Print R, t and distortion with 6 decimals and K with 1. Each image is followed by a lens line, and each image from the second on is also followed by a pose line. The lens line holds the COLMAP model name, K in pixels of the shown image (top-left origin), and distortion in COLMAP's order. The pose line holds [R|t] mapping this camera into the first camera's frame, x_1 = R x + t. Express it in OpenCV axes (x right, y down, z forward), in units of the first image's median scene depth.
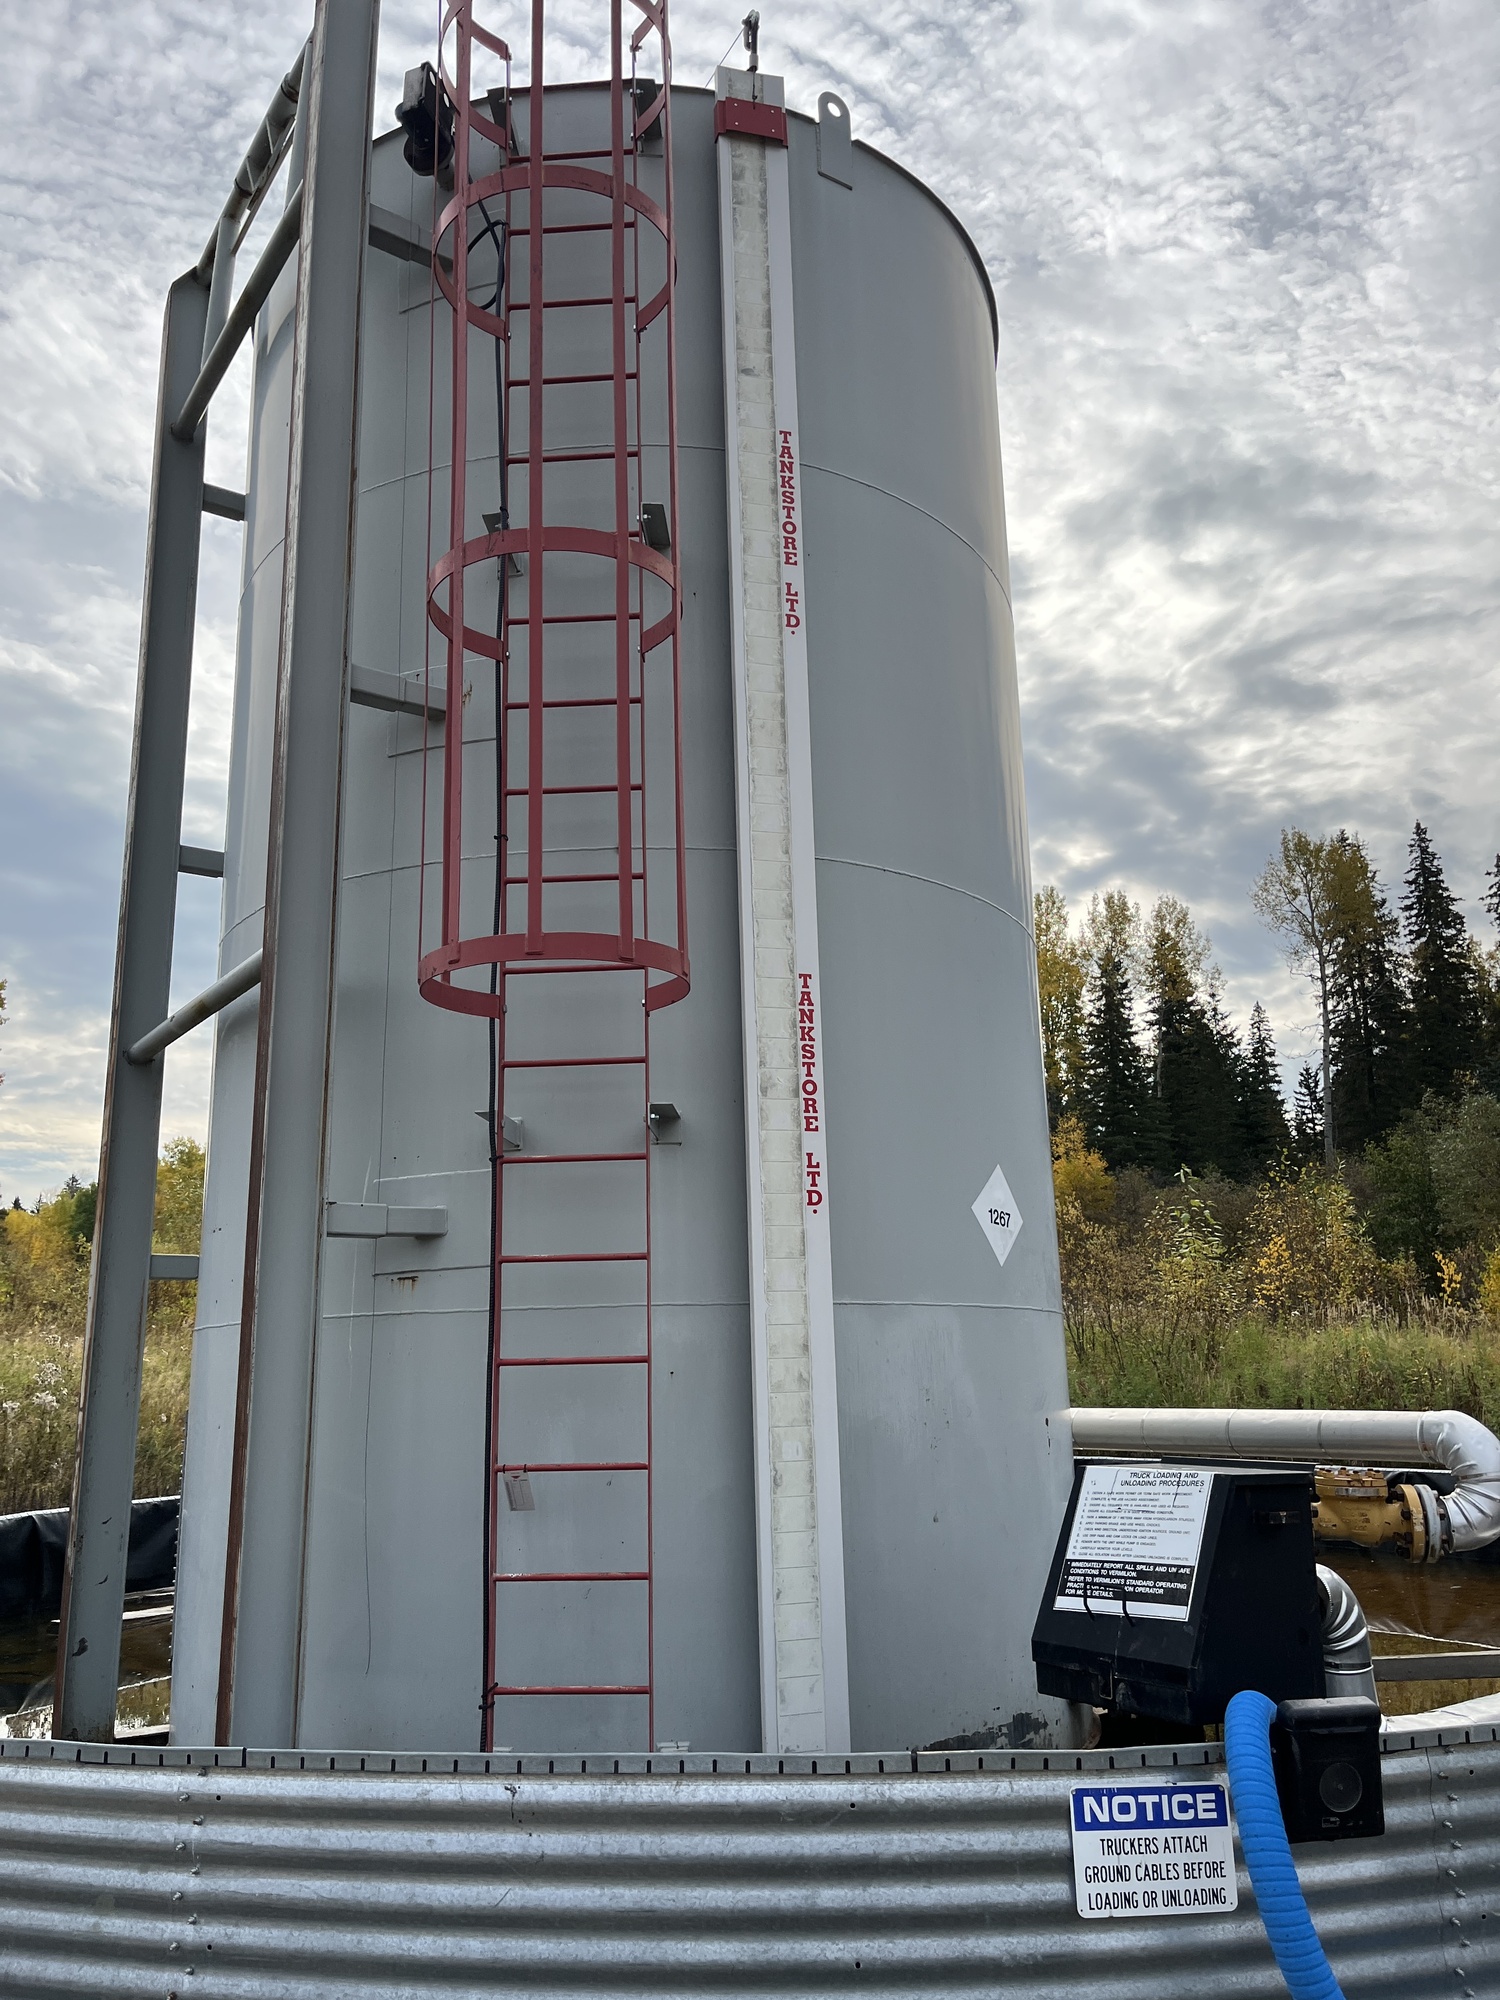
lens RADIAL K [[1547.6, 0, 750.0], [0, 1547.6, 1000.0], [0, 0, 1]] dist [0.034806, -0.066778]
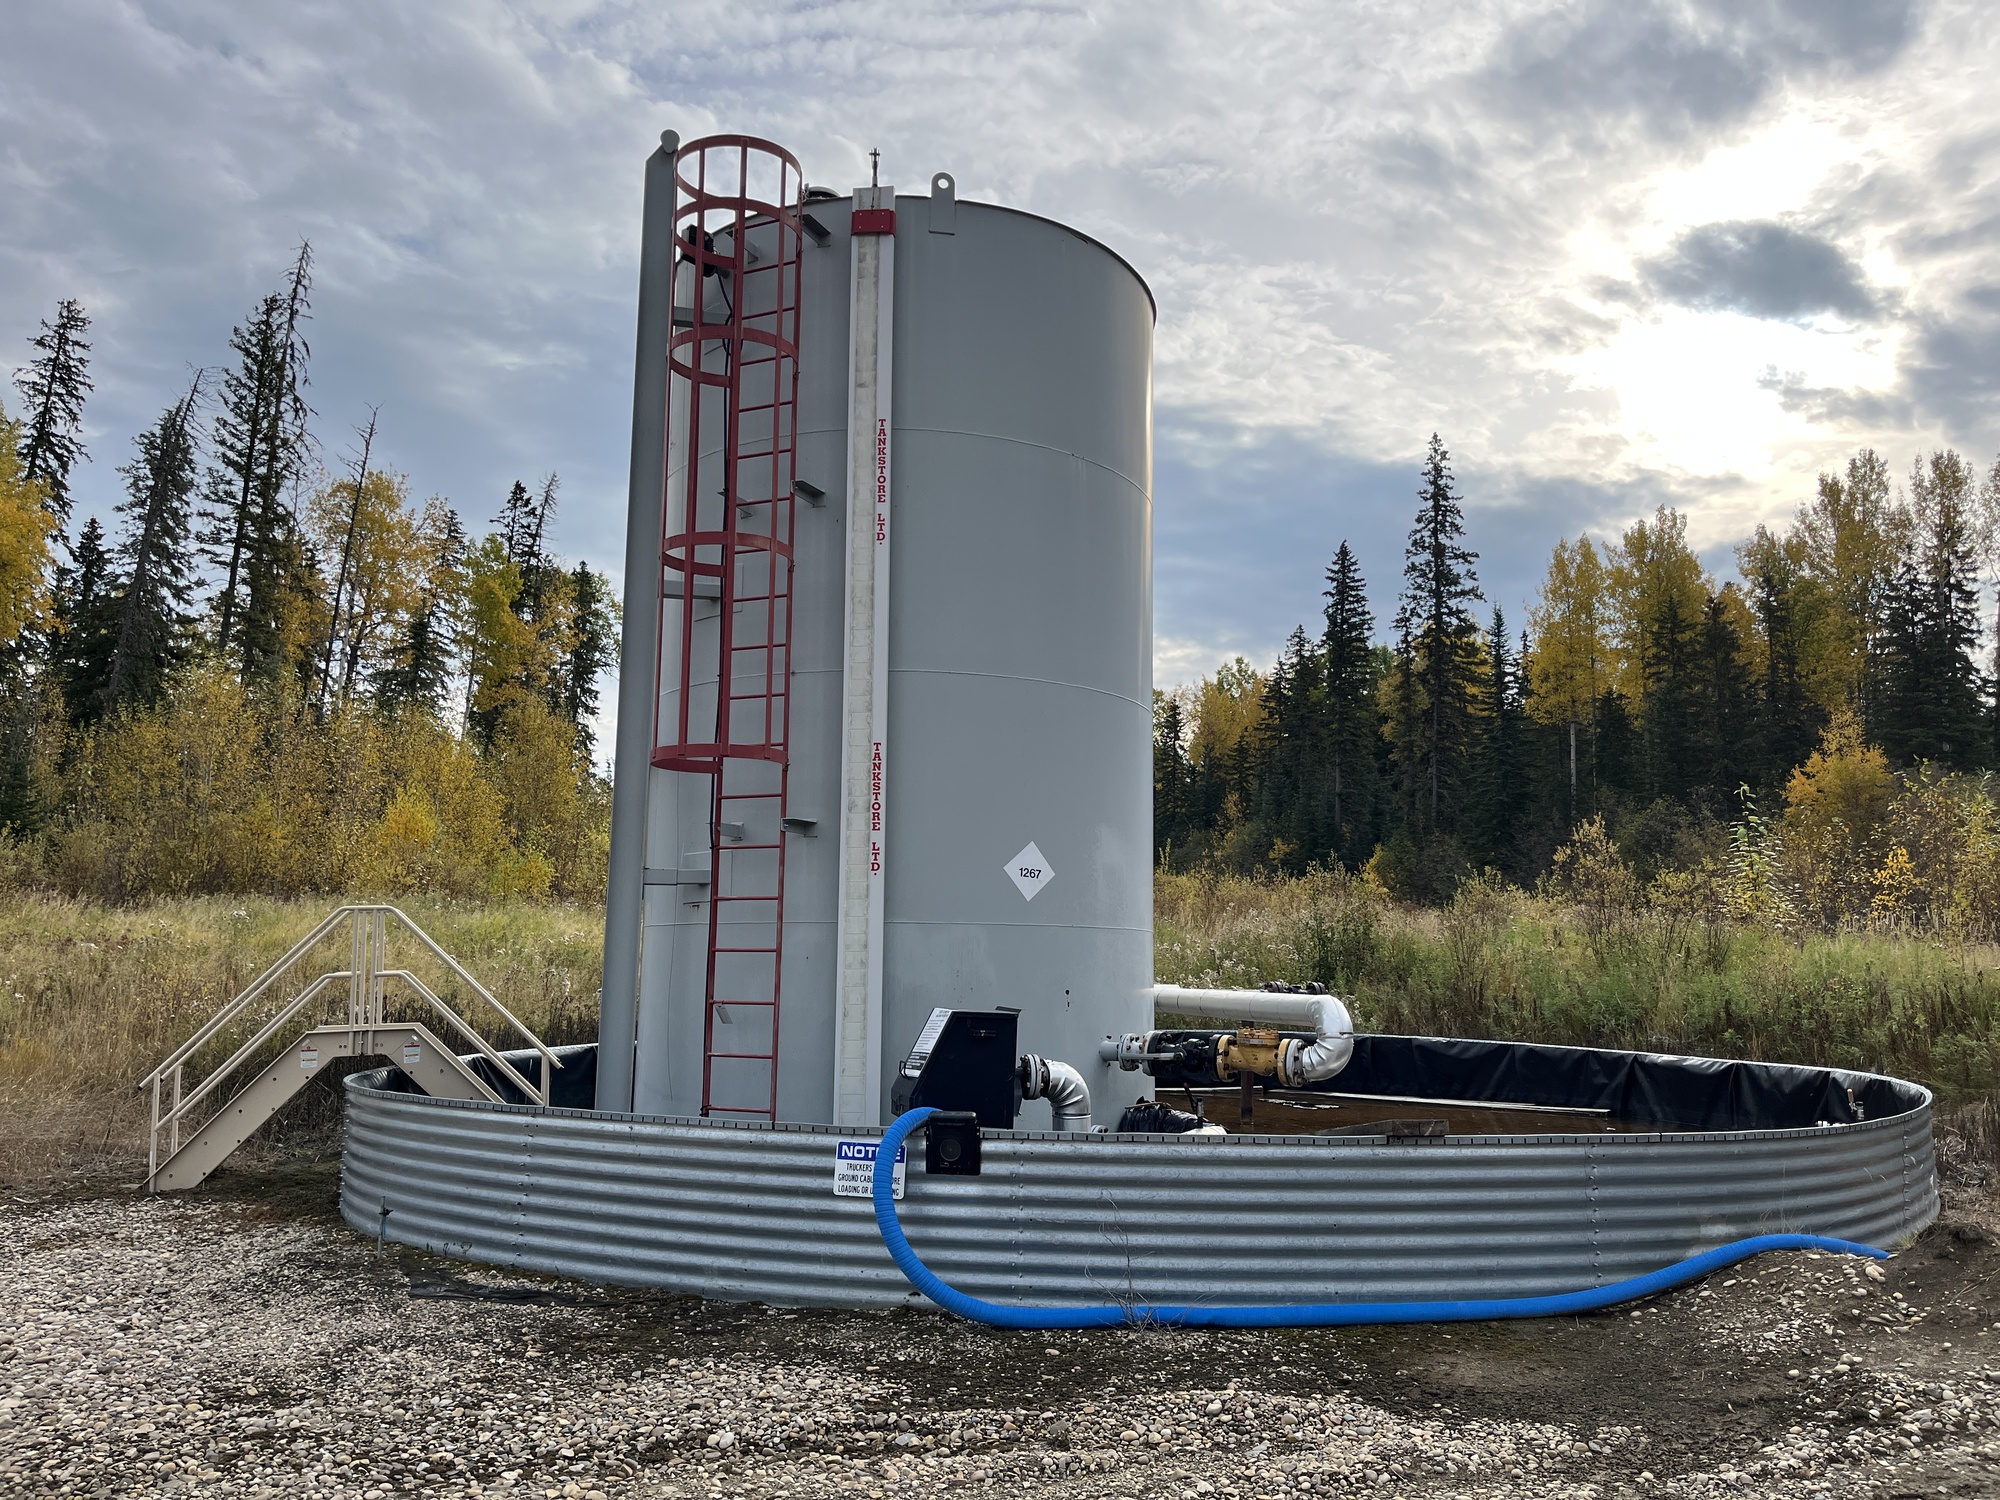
lens RADIAL K [[1547.6, 0, 1008.6], [0, 1547.6, 720.2], [0, 0, 1]] dist [0.034806, -0.066778]
pose [[0.935169, -0.027797, -0.353108, 0.821671], [0.056070, 0.995963, 0.070092, -0.161861], [0.349735, -0.085347, 0.932953, -0.633332]]
